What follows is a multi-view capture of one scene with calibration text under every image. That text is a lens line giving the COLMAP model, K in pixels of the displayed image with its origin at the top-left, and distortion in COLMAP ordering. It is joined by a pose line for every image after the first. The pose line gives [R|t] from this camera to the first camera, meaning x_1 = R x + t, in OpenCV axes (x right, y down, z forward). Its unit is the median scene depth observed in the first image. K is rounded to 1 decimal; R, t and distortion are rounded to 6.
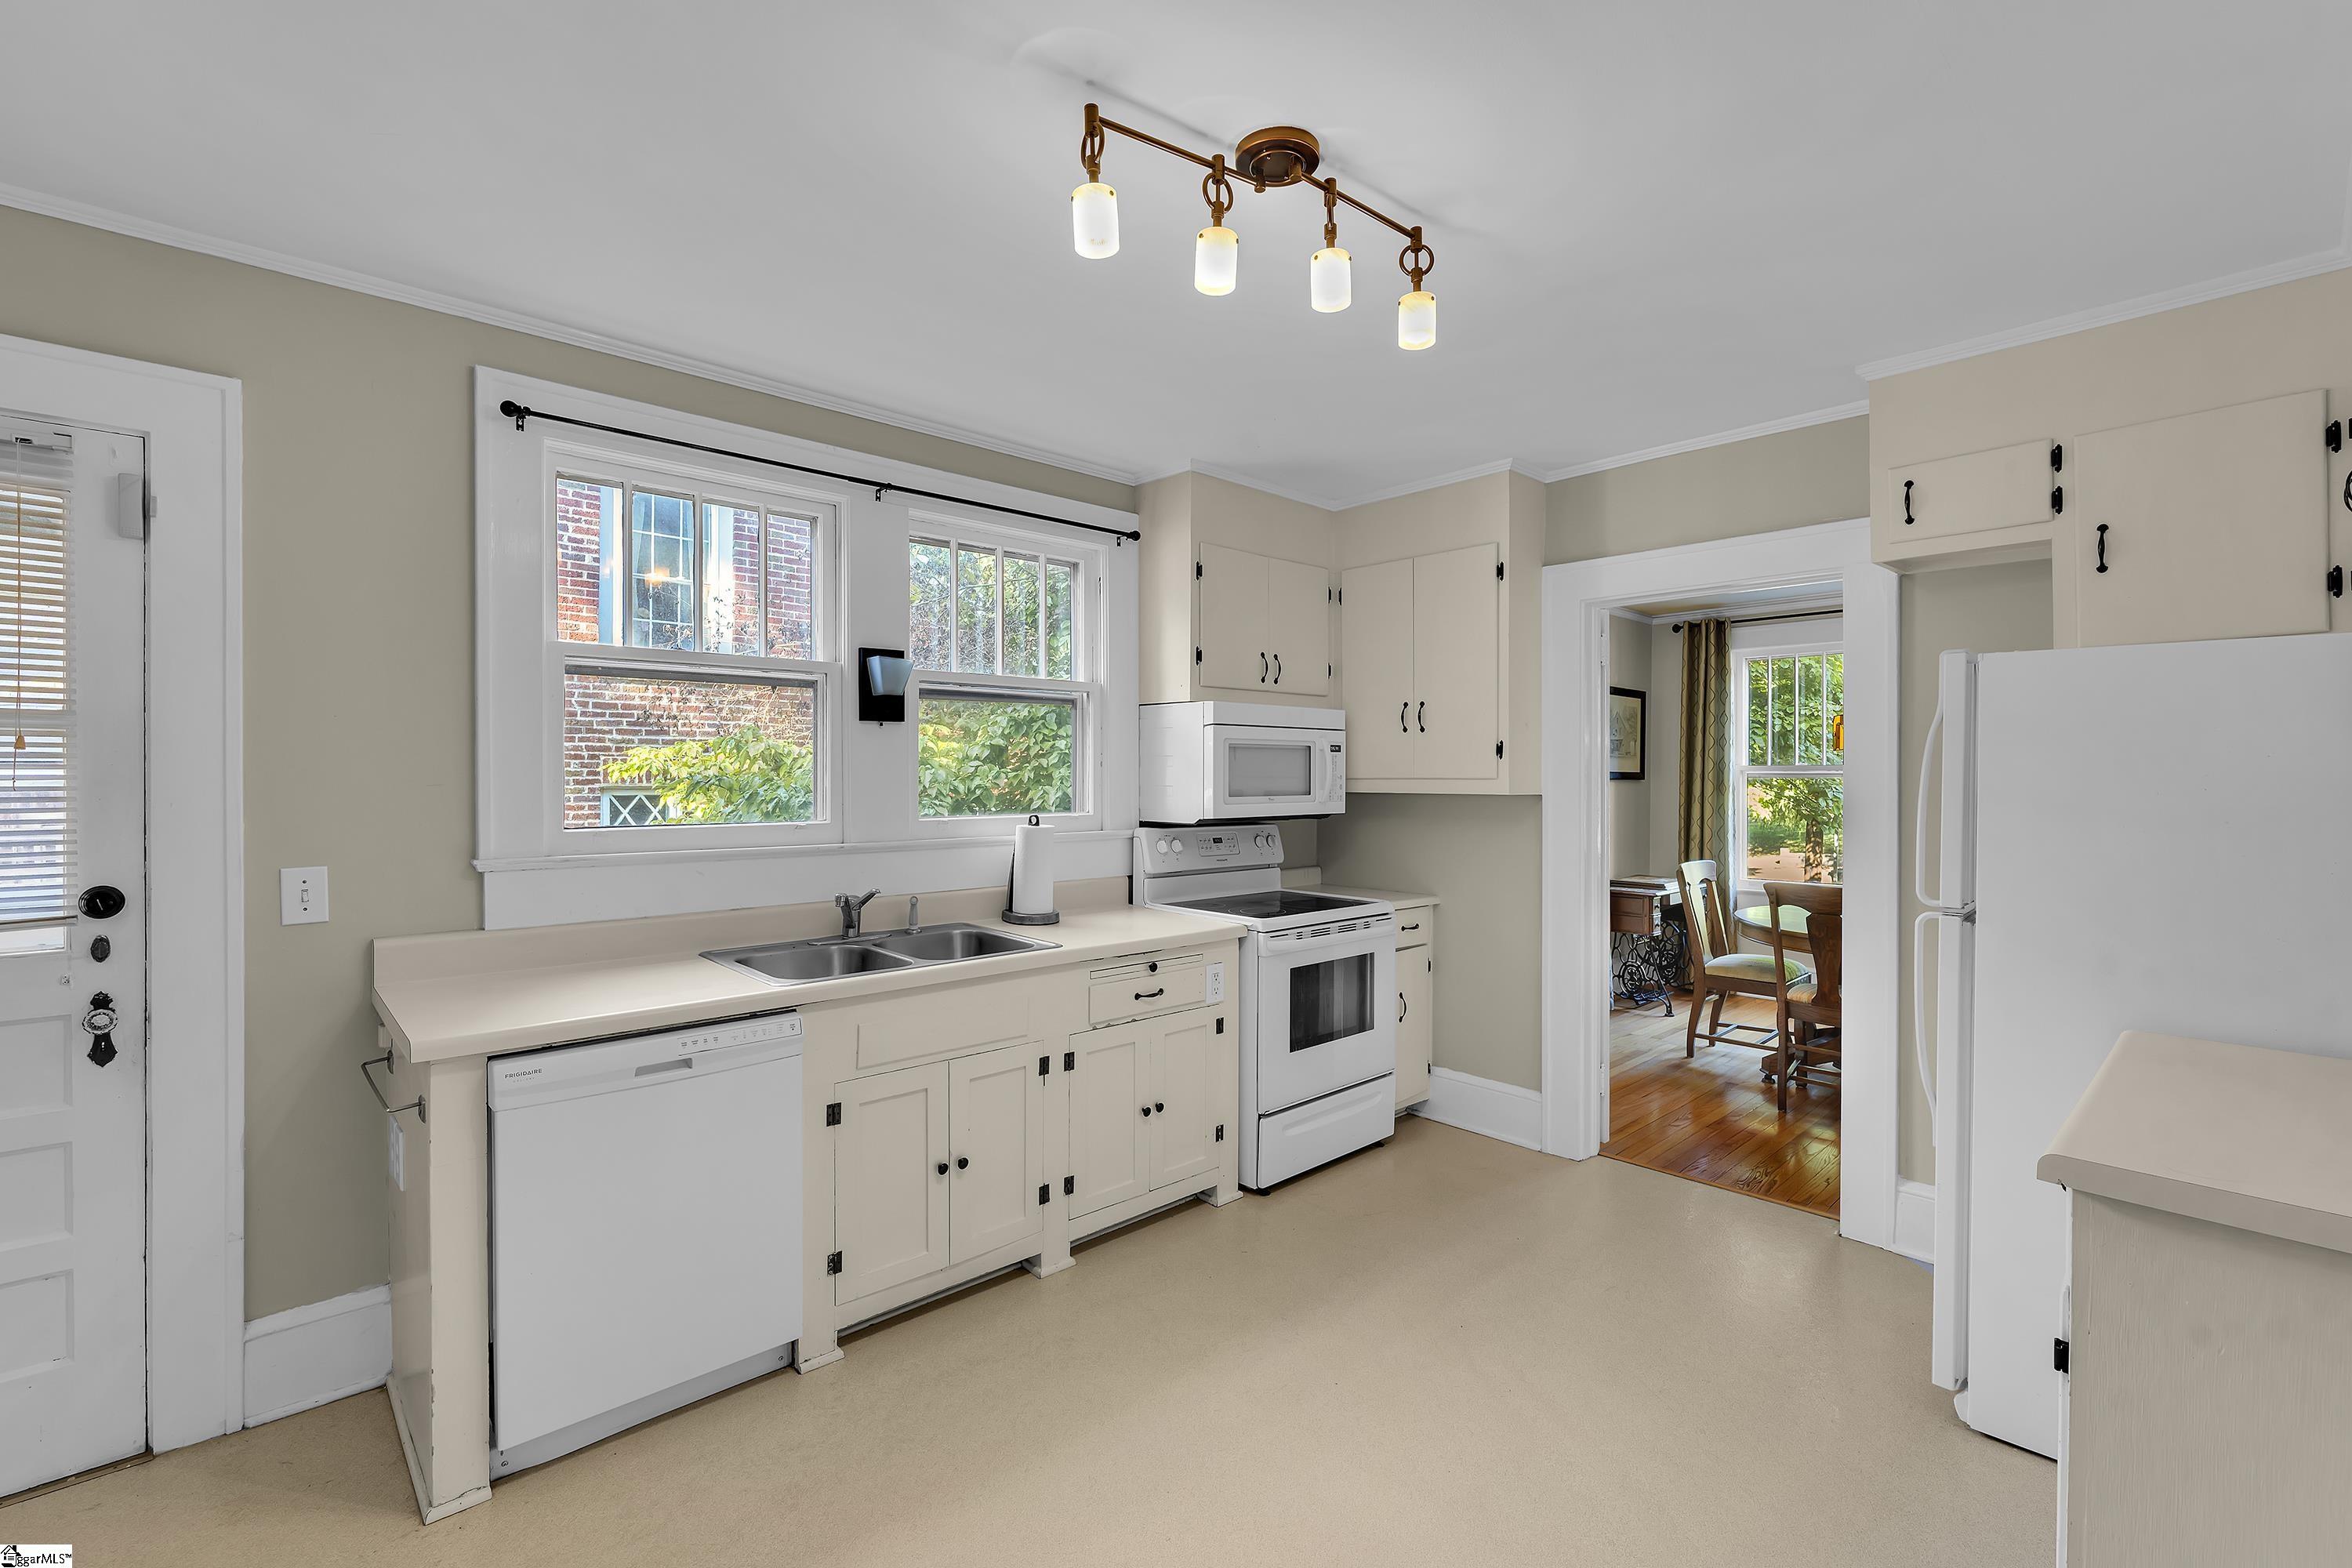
lens RADIAL K [[1034.8, 0, 1184.7], [0, 1034.8, 783.2], [0, 0, 1]] dist [-0.002023, -0.000134]
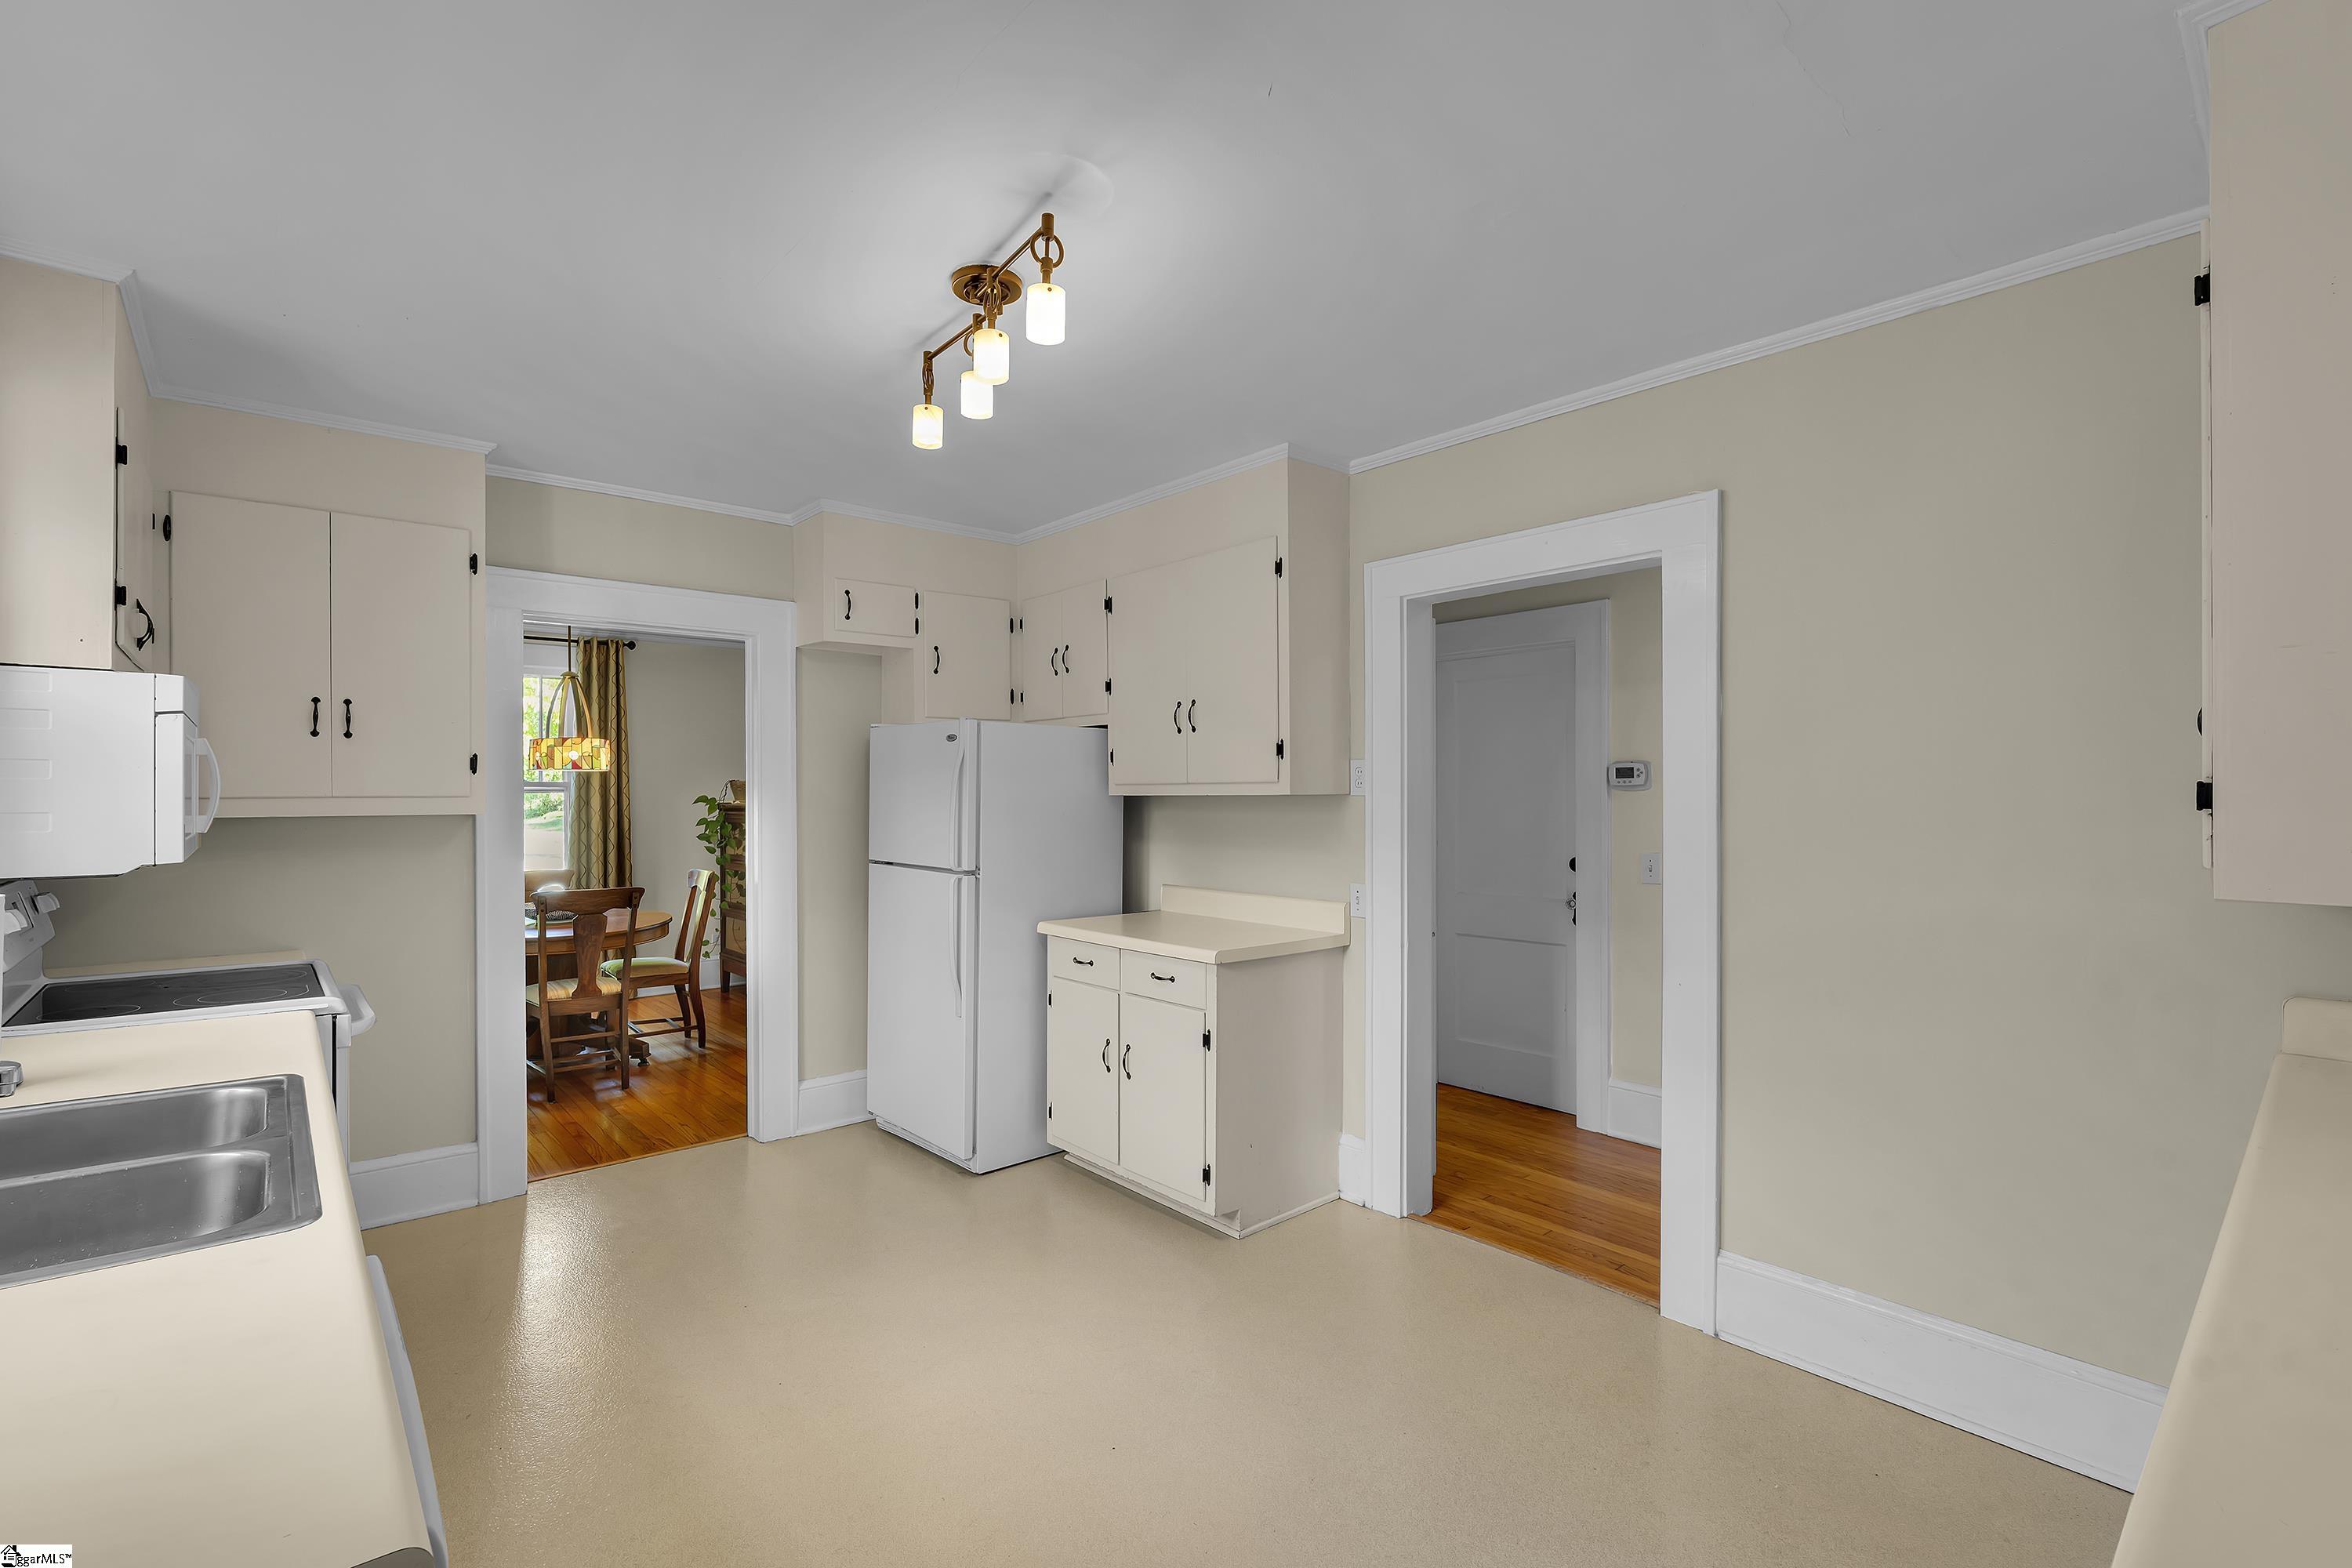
lens RADIAL K [[1034.8, 0, 1184.7], [0, 1034.8, 783.2], [0, 0, 1]] dist [-0.002023, -0.000134]
pose [[0.021043, 0.001518, 0.999777, -0.575183], [0.007915, 0.999967, -0.001685, -0.009409], [-0.999747, 0.007948, 0.021030, 0.375391]]
